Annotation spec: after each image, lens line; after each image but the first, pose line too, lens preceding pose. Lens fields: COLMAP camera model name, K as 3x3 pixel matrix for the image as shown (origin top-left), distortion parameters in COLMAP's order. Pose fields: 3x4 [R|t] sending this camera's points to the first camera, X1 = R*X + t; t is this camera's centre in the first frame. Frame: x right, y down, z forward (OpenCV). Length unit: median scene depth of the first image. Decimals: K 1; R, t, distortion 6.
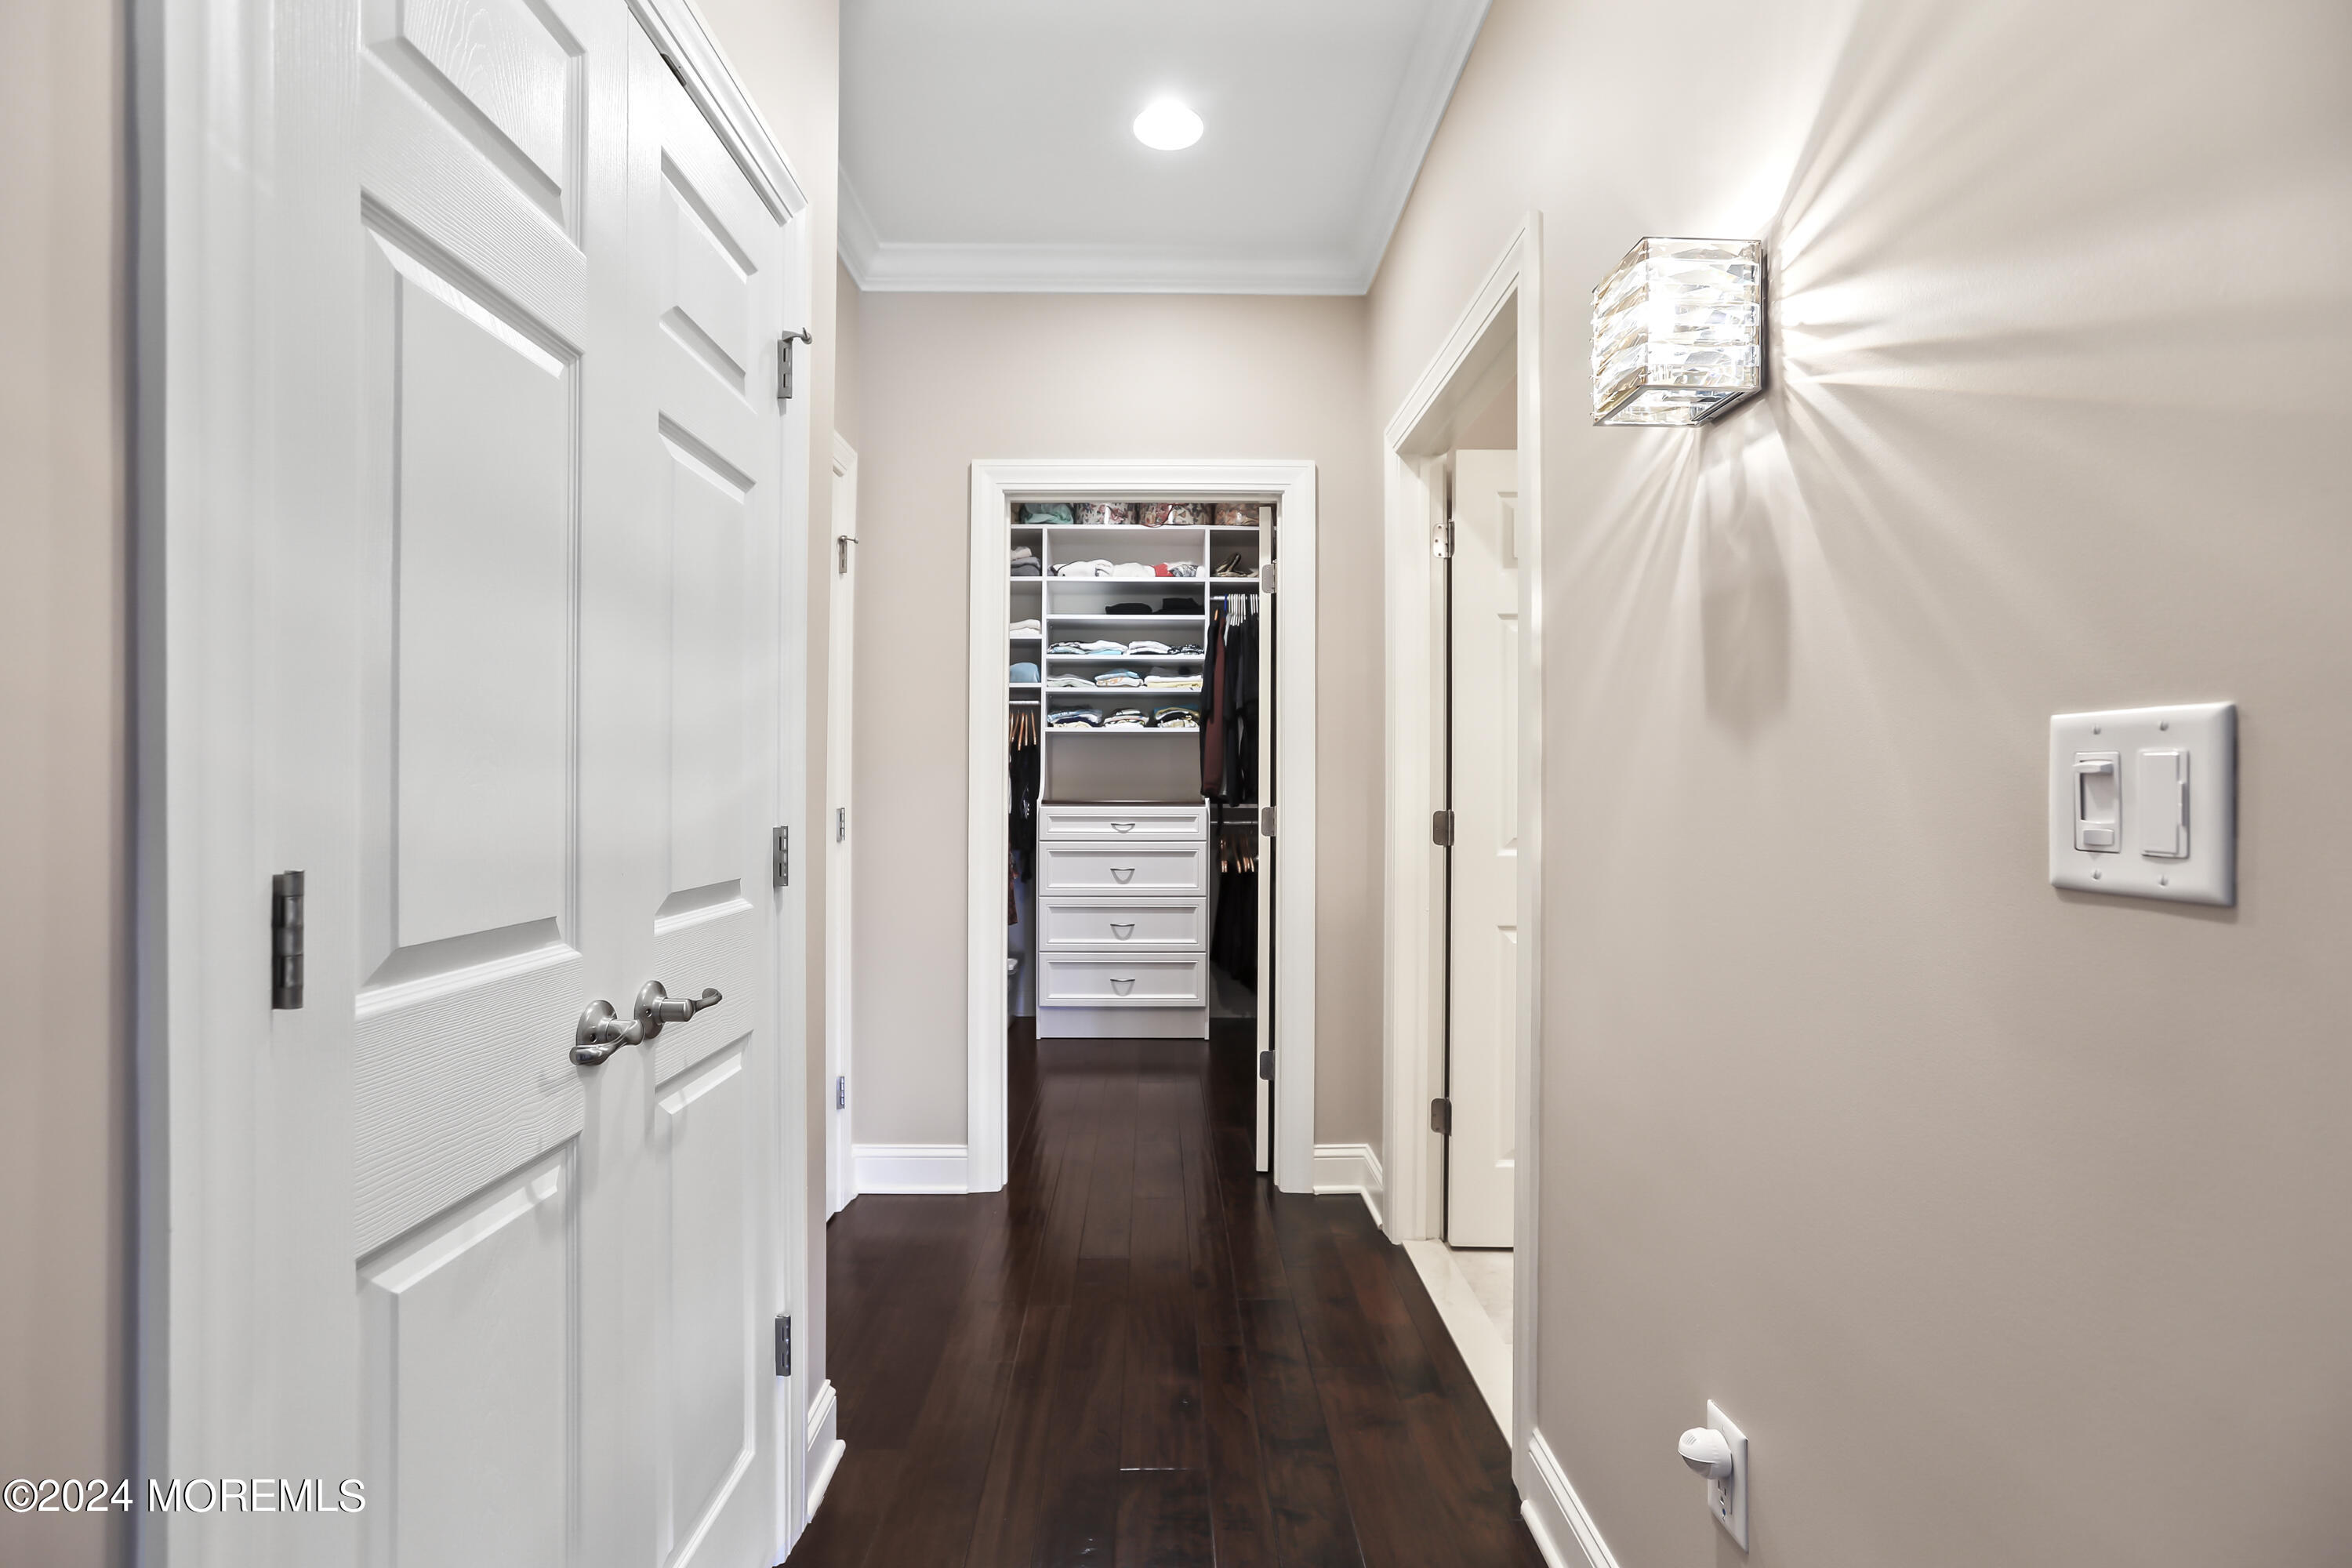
lens RADIAL K [[1081.4, 0, 1176.4], [0, 1081.4, 758.3], [0, 0, 1]] dist [-0.010535, 0.000982]
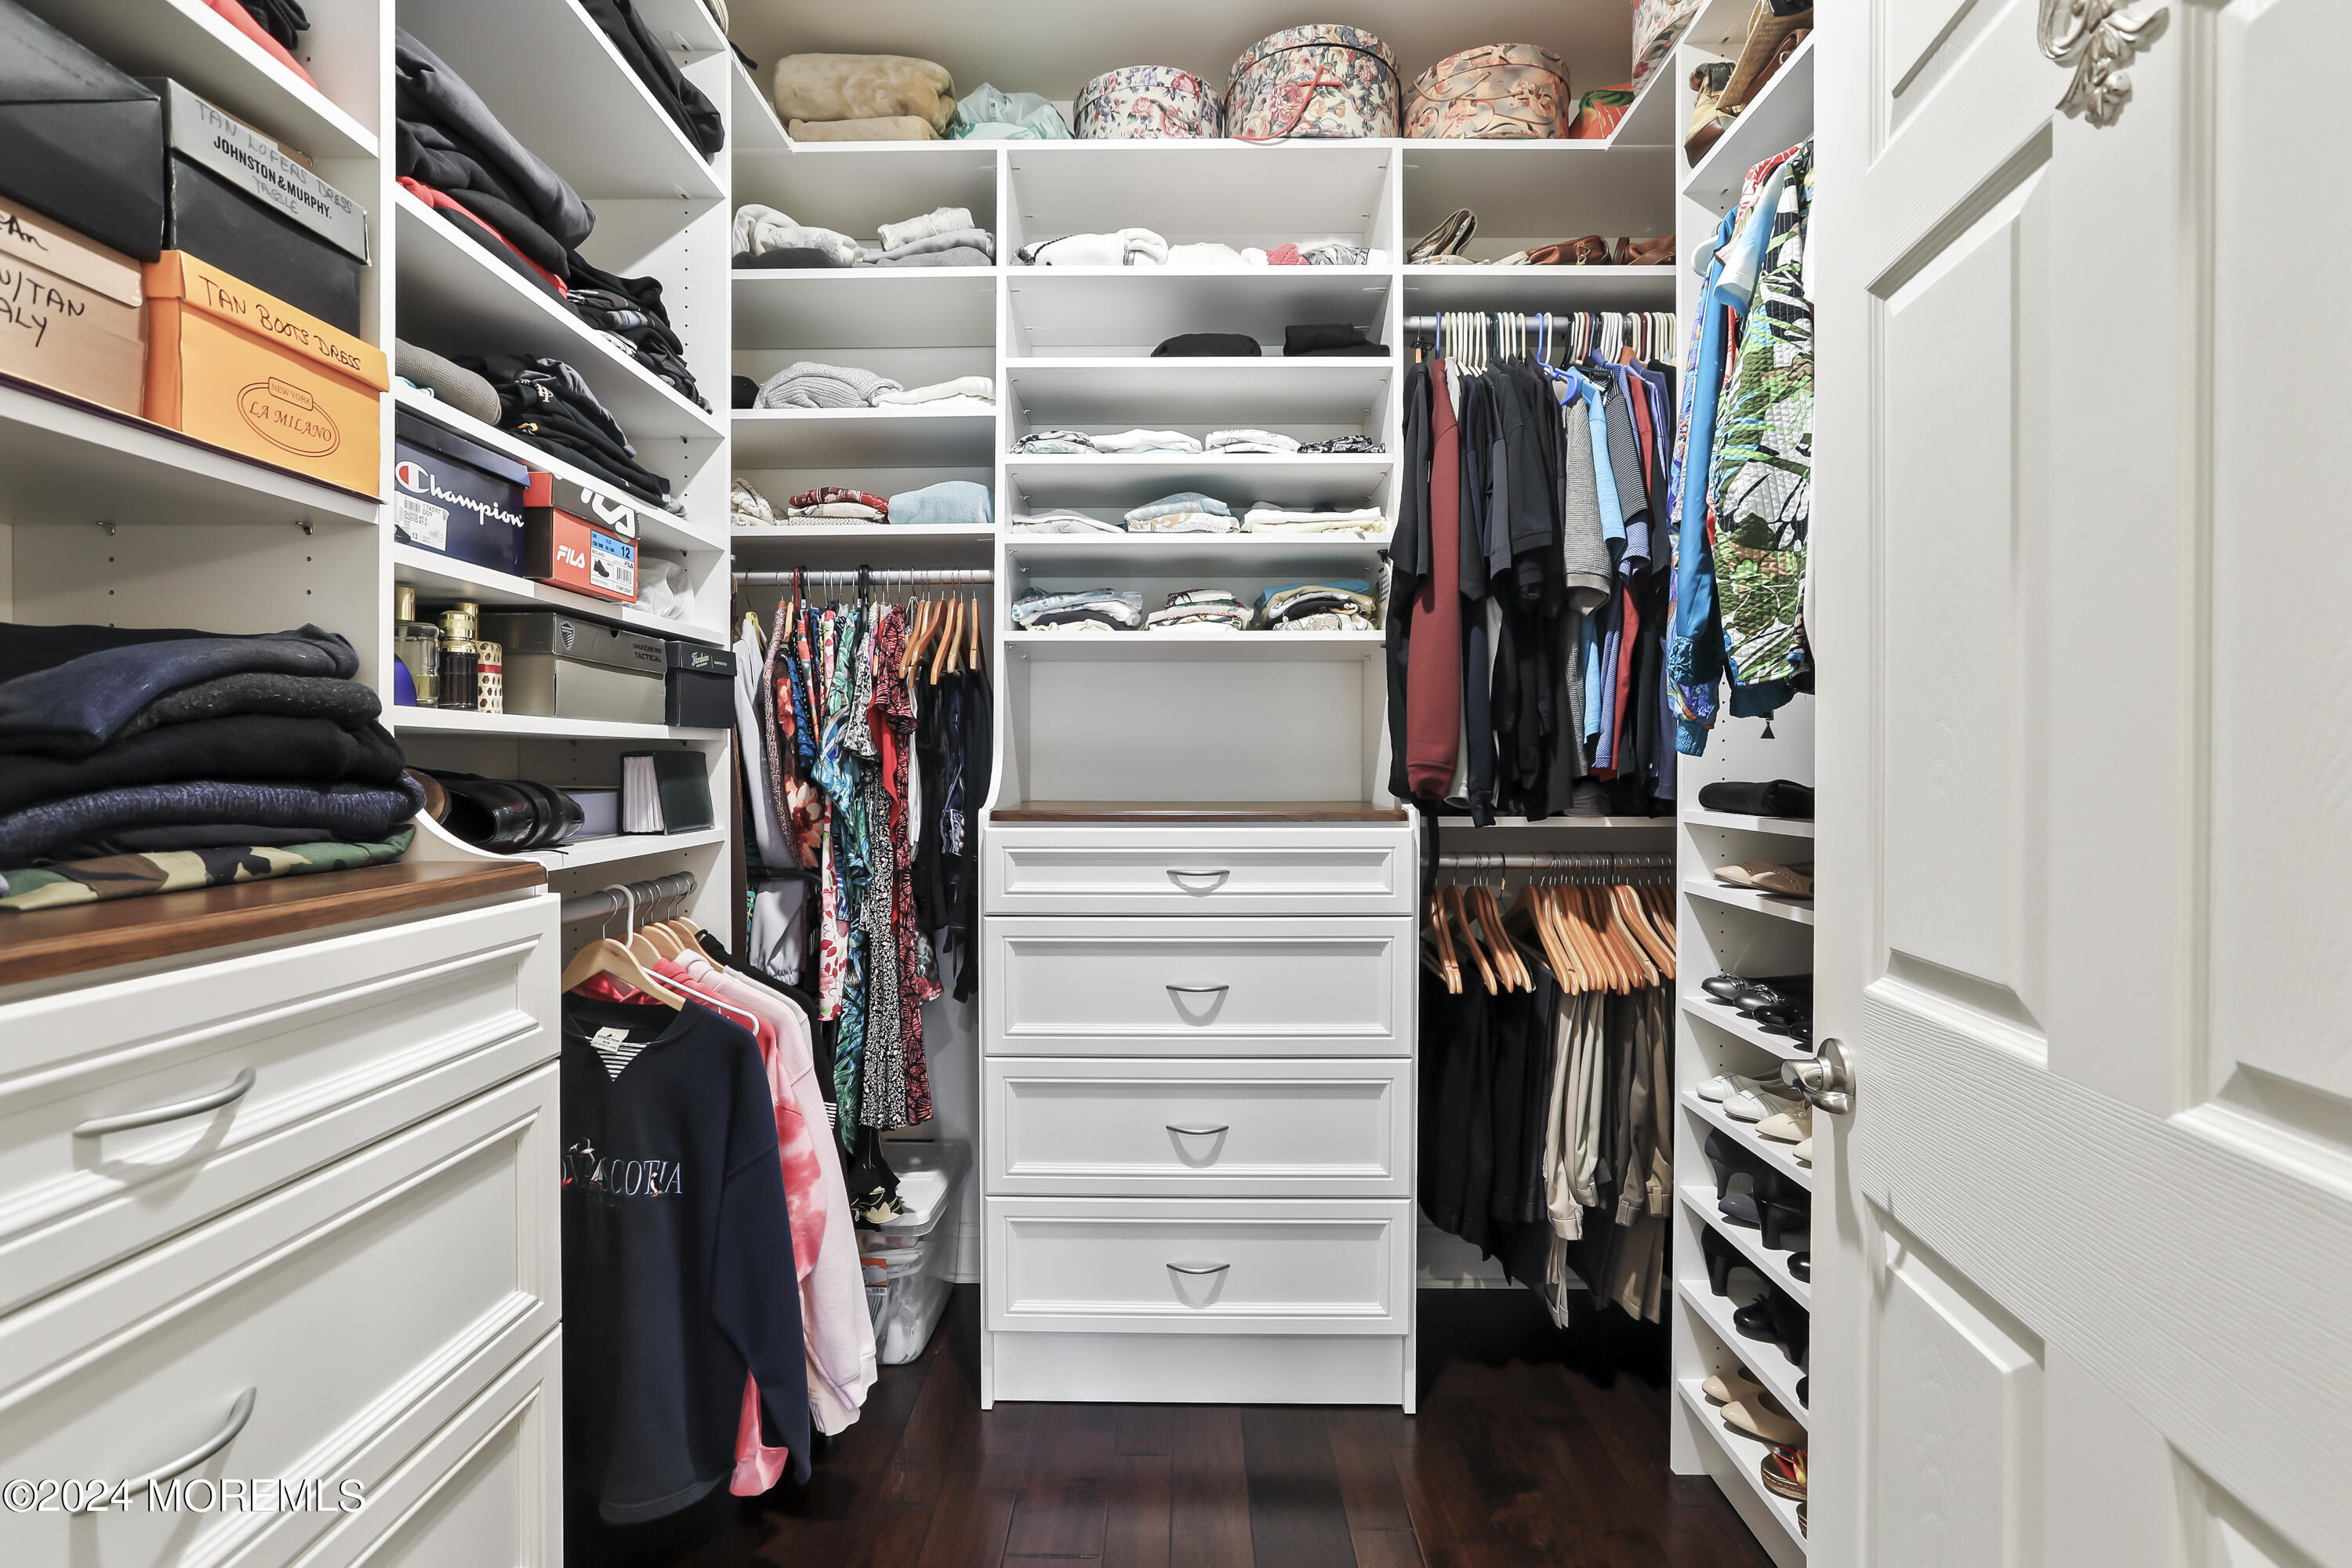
lens RADIAL K [[1081.4, 0, 1176.4], [0, 1081.4, 758.3], [0, 0, 1]] dist [-0.010535, 0.000982]
pose [[0.999732, -0.001729, -0.023099, -0.045938], [0.002211, 0.999780, 0.020848, 0.011199], [0.023058, -0.020893, 0.999516, 0.583160]]
